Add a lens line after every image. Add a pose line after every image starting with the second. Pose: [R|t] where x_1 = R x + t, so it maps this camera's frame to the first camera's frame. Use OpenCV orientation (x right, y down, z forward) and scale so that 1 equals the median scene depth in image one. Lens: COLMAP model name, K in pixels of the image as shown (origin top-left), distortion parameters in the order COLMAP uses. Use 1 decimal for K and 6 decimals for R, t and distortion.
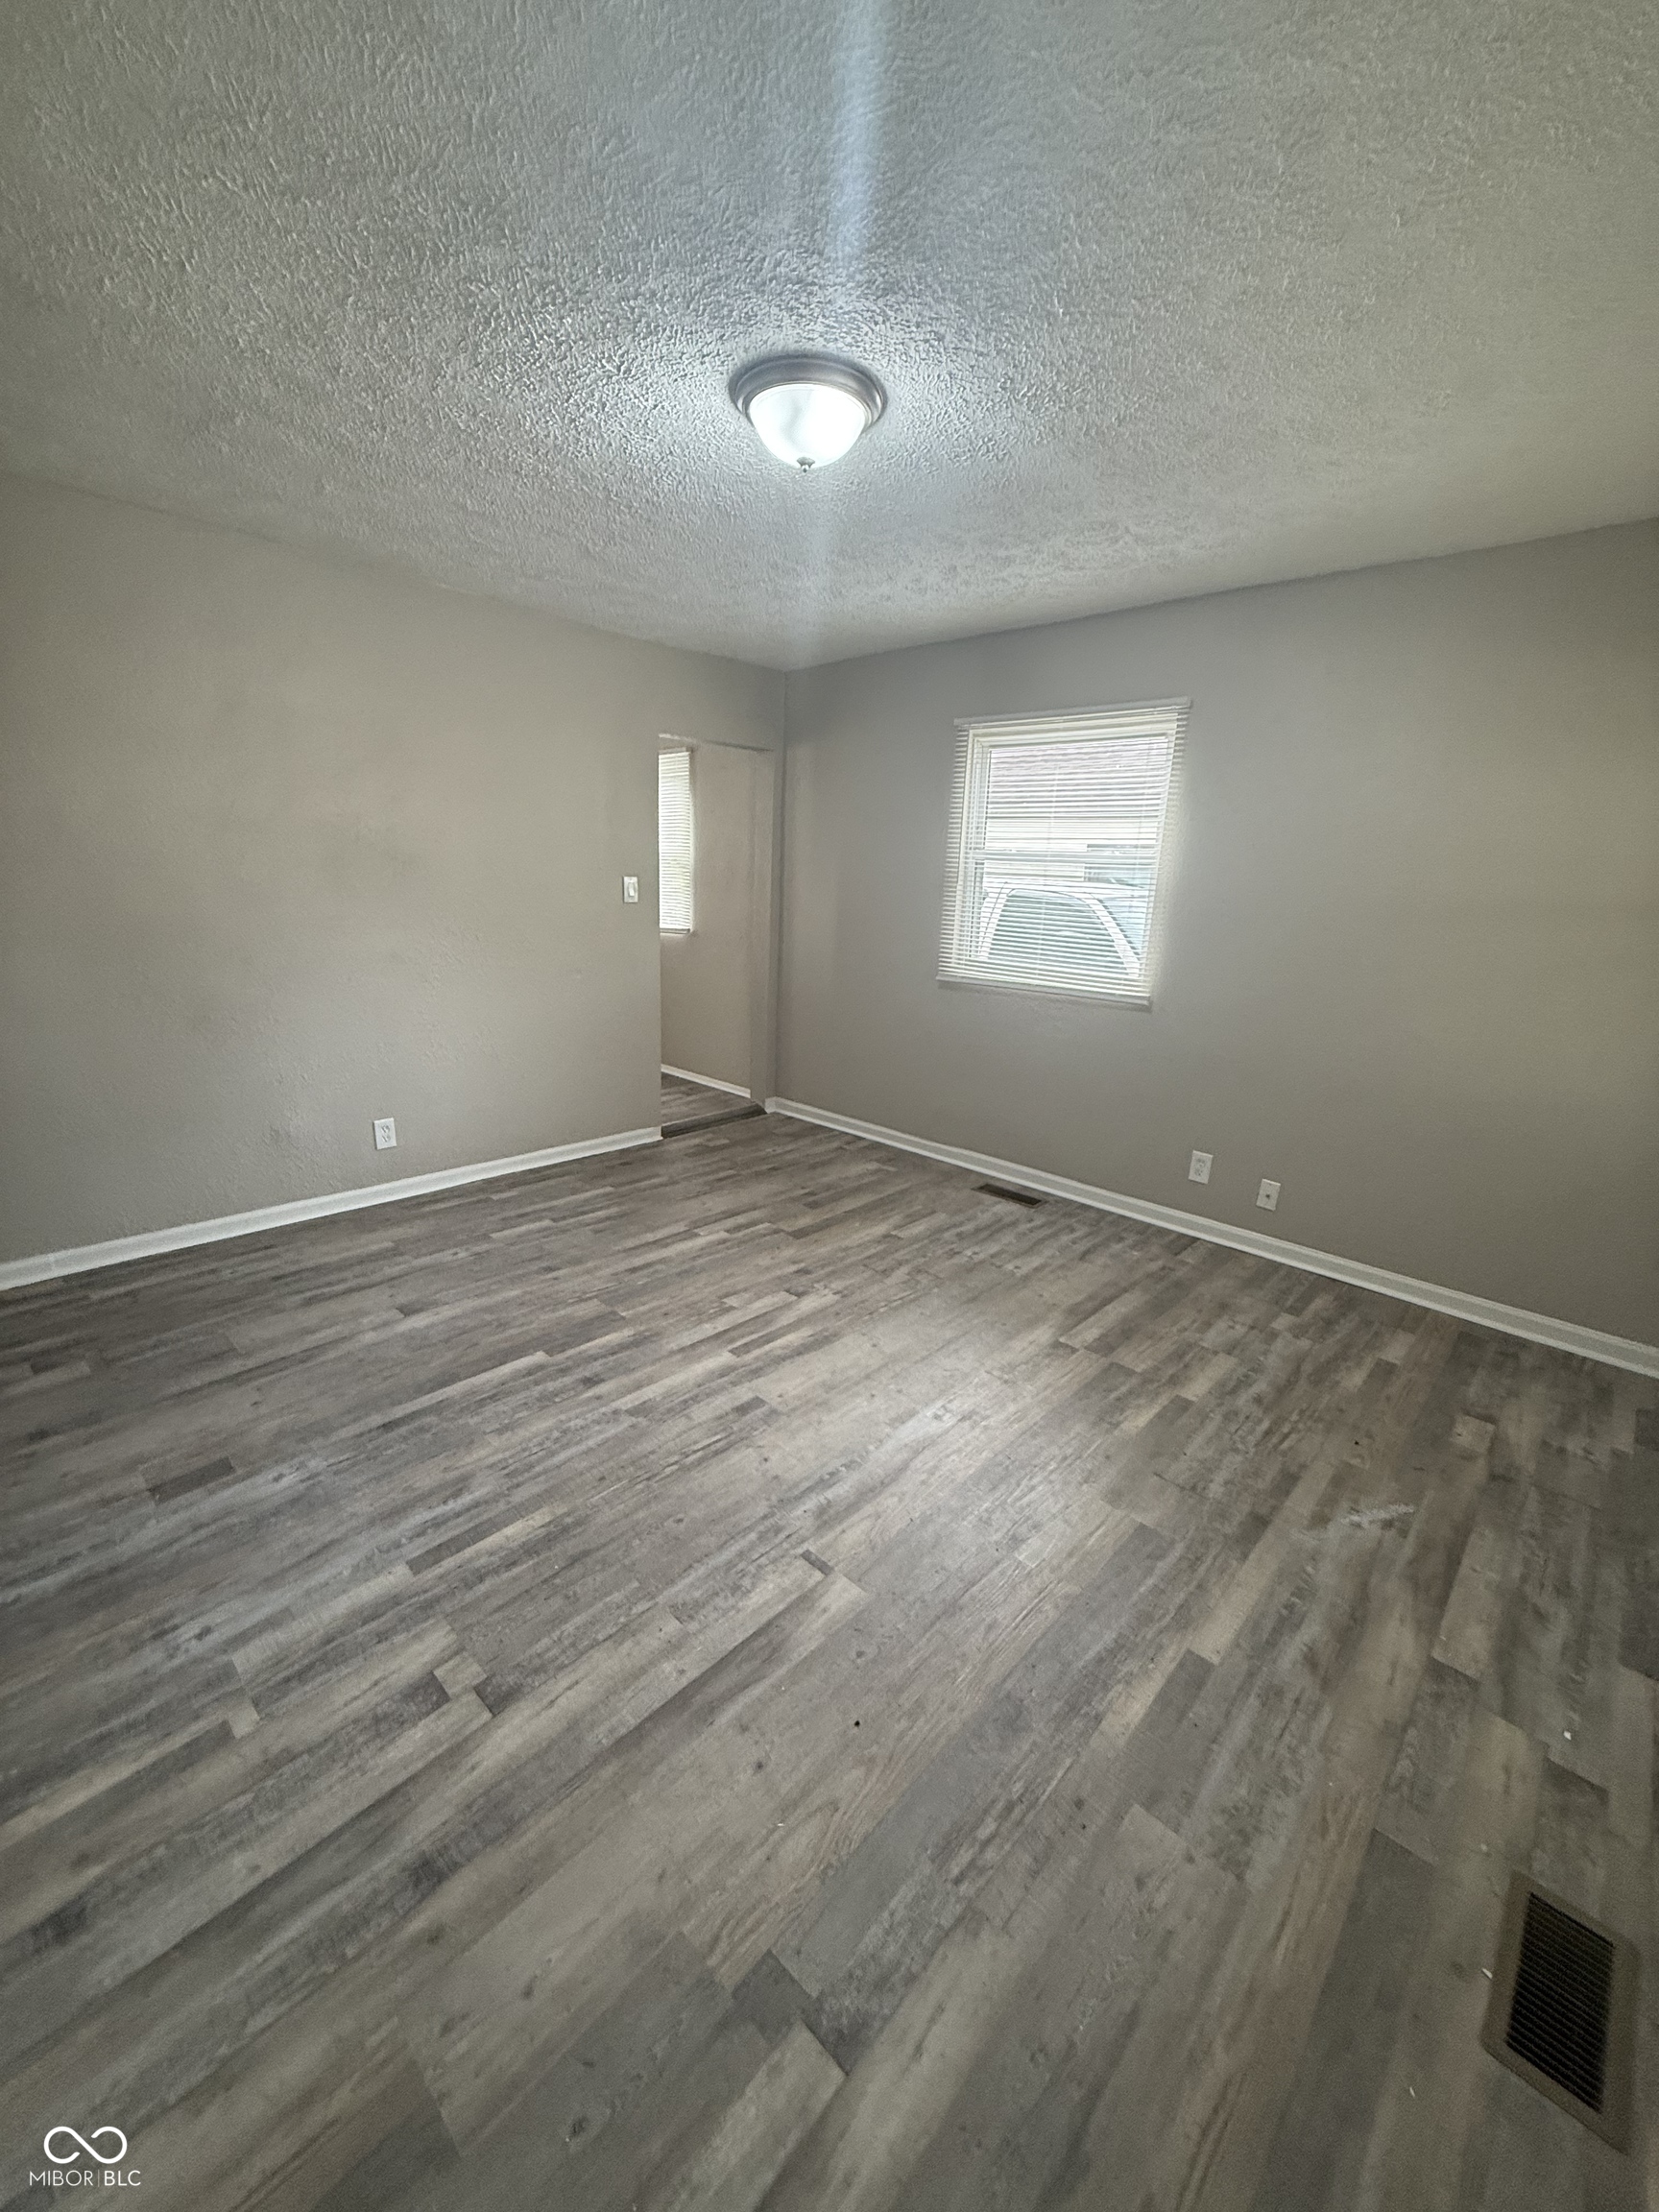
lens RADIAL K [[868.4, 0, 816.3], [0, 868.4, 1101.6], [0, 0, 1]] dist [-0.000250, 0.000221]
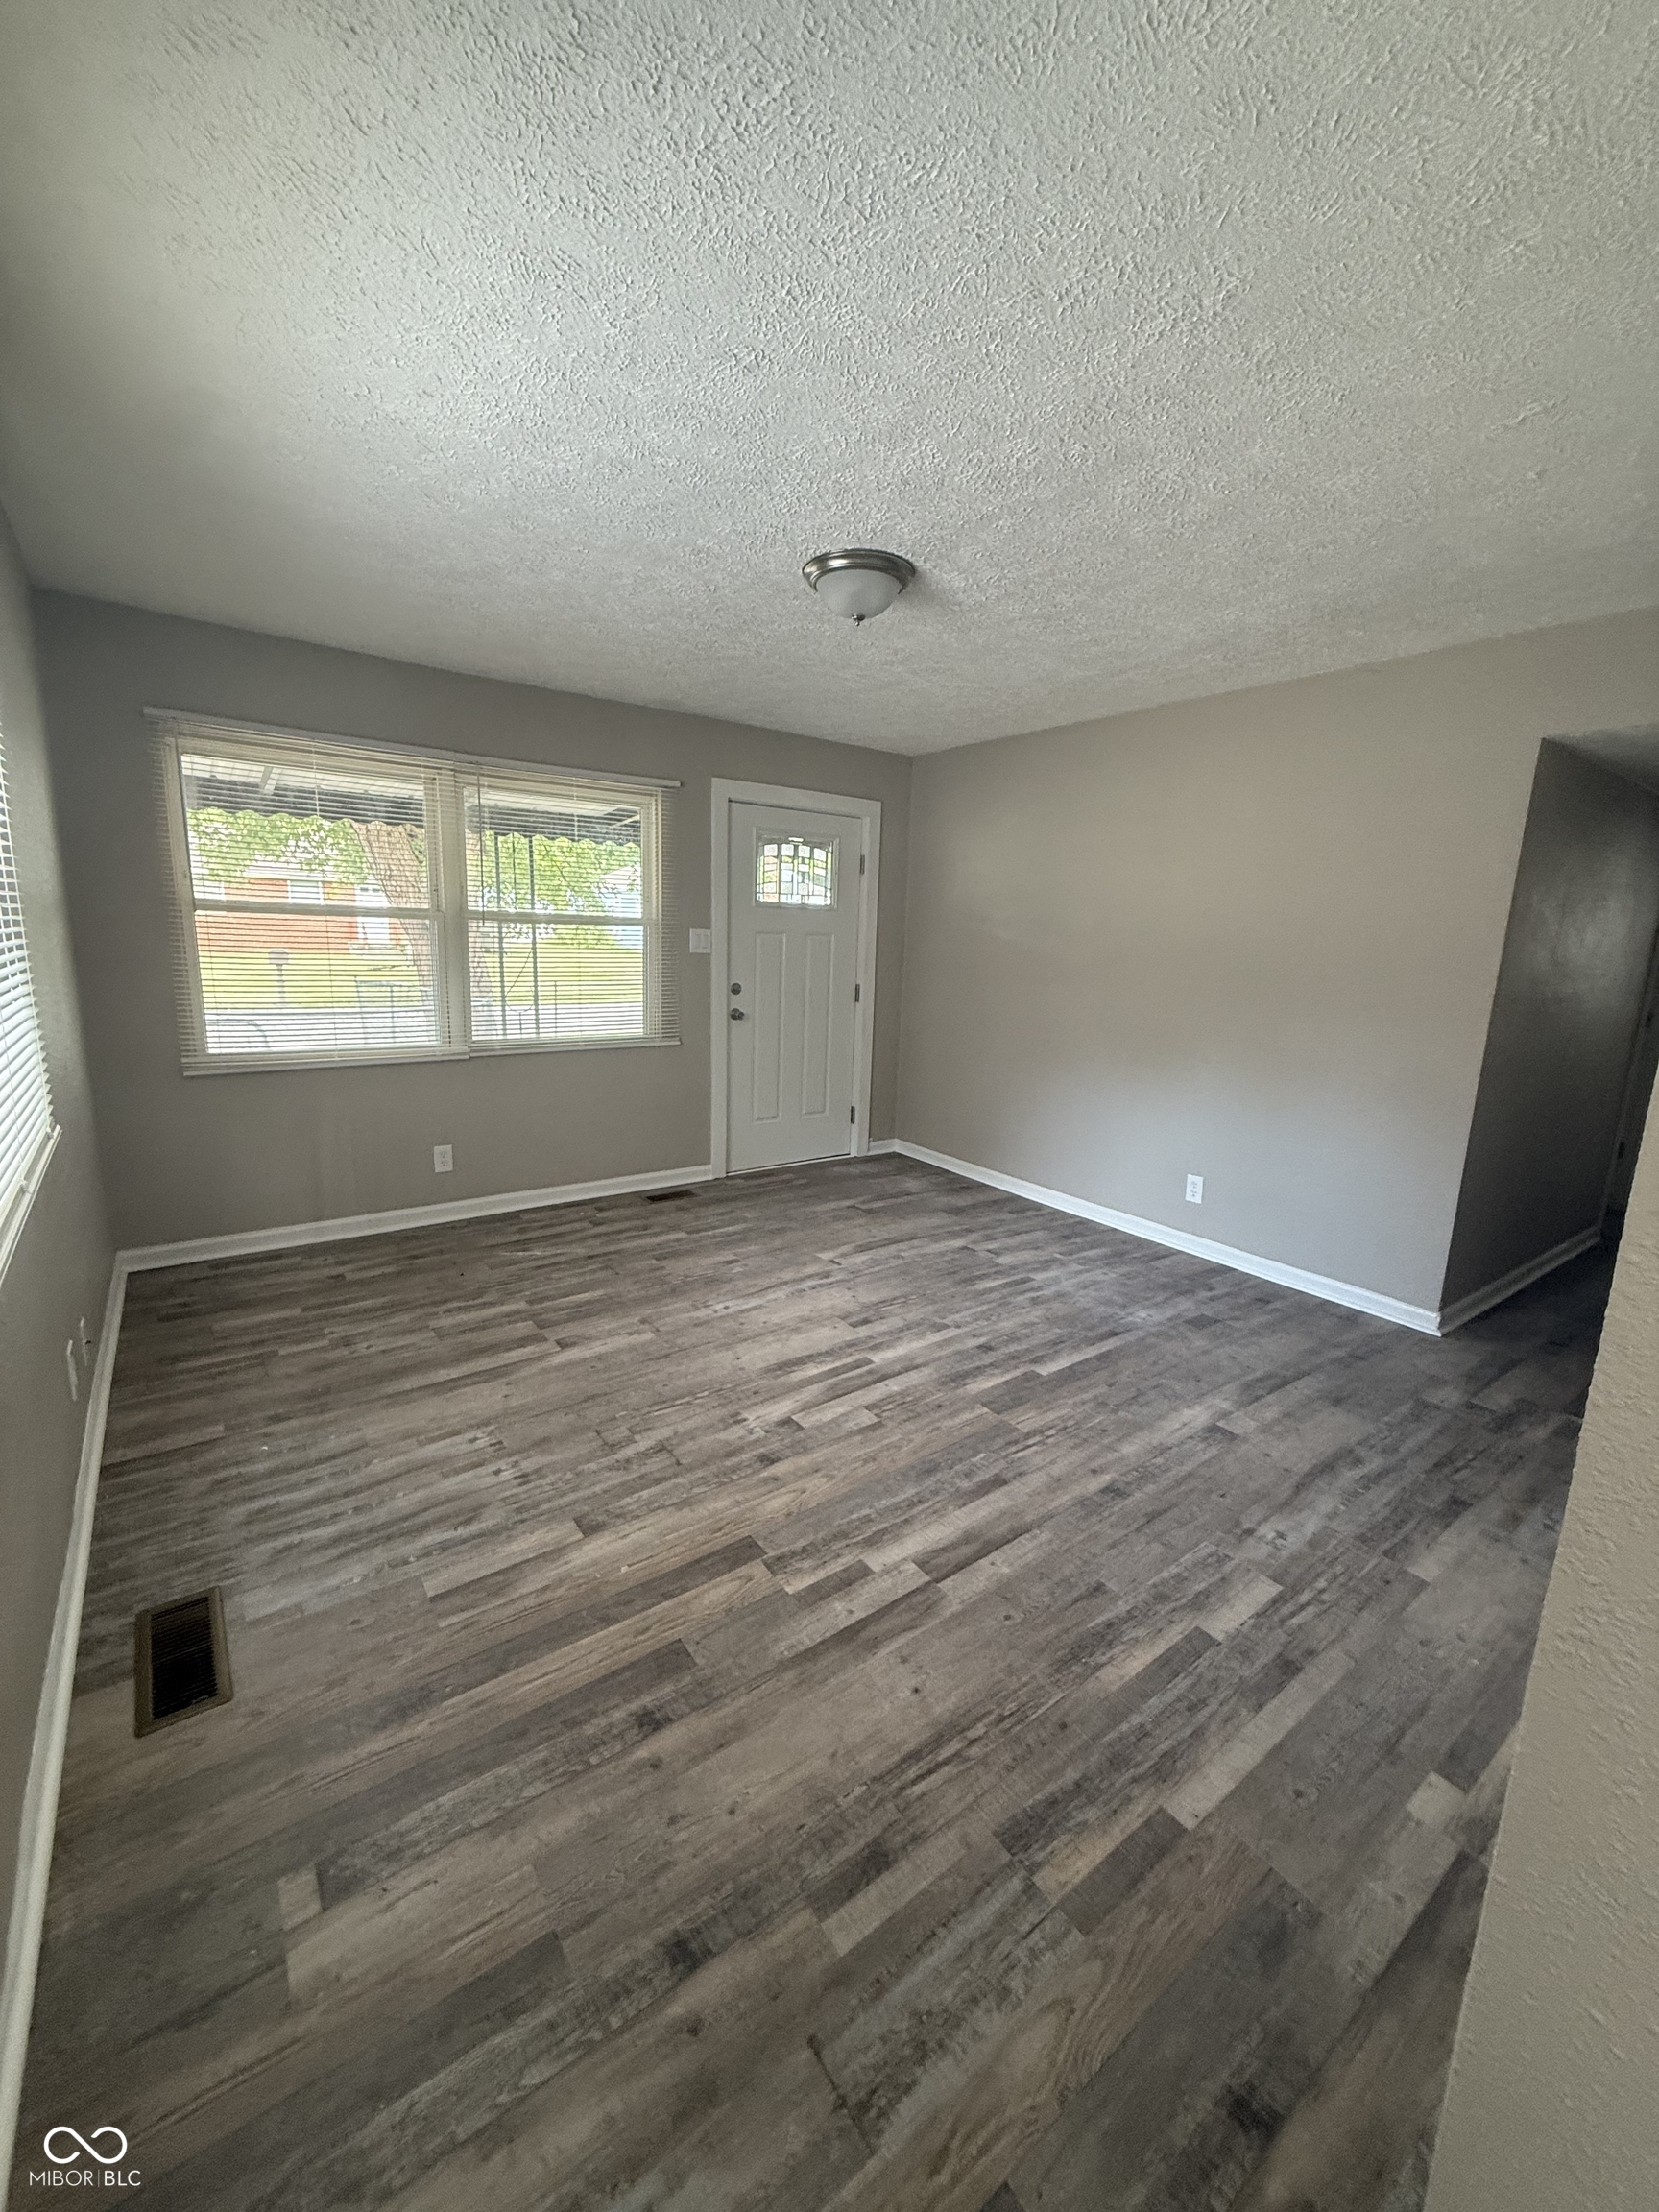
lens RADIAL K [[868.4, 0, 816.3], [0, 868.4, 1101.6], [0, 0, 1]] dist [-0.000250, 0.000221]
pose [[-0.980546, -0.106047, 0.165176, -0.174955], [-0.023037, 0.897856, 0.439686, -0.487271], [-0.194932, 0.427327, -0.882833, 1.832224]]
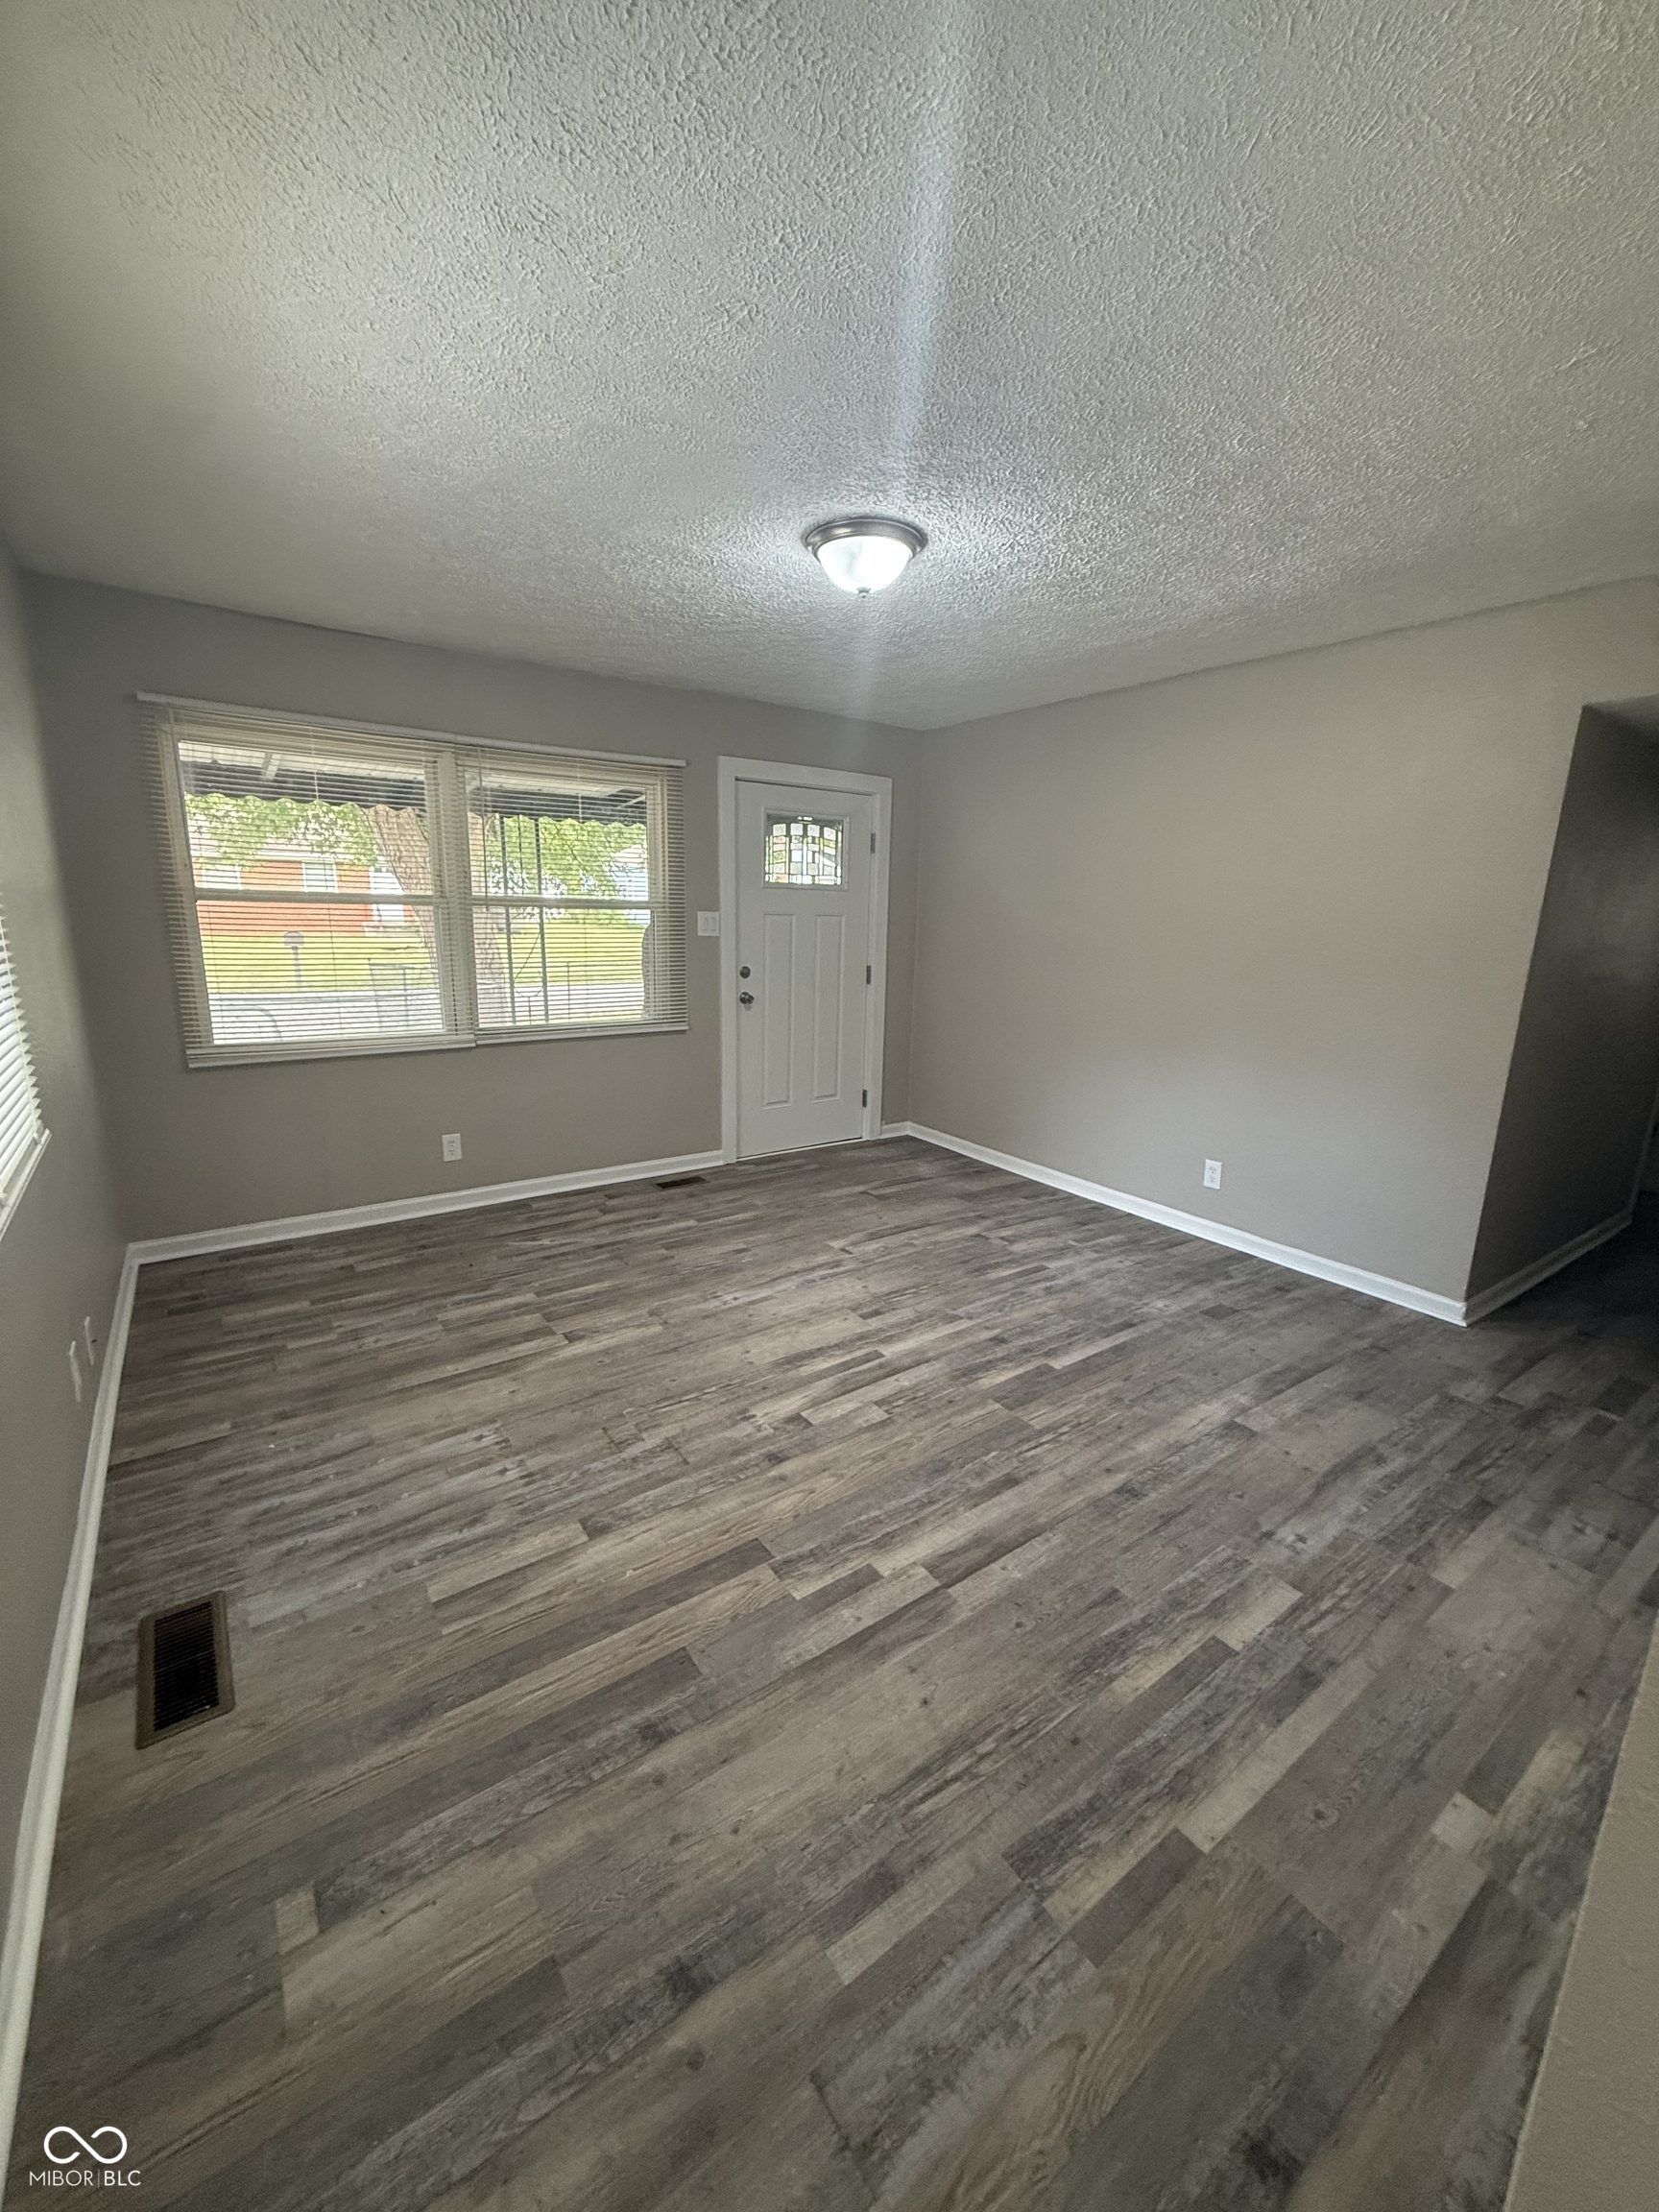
lens RADIAL K [[868.4, 0, 816.3], [0, 868.4, 1101.6], [0, 0, 1]] dist [-0.000250, 0.000221]
pose [[-0.978227, -0.104668, 0.179212, -0.177680], [-0.009746, 0.885725, 0.464108, -0.492418], [-0.207310, 0.452256, -0.867460, 1.802998]]
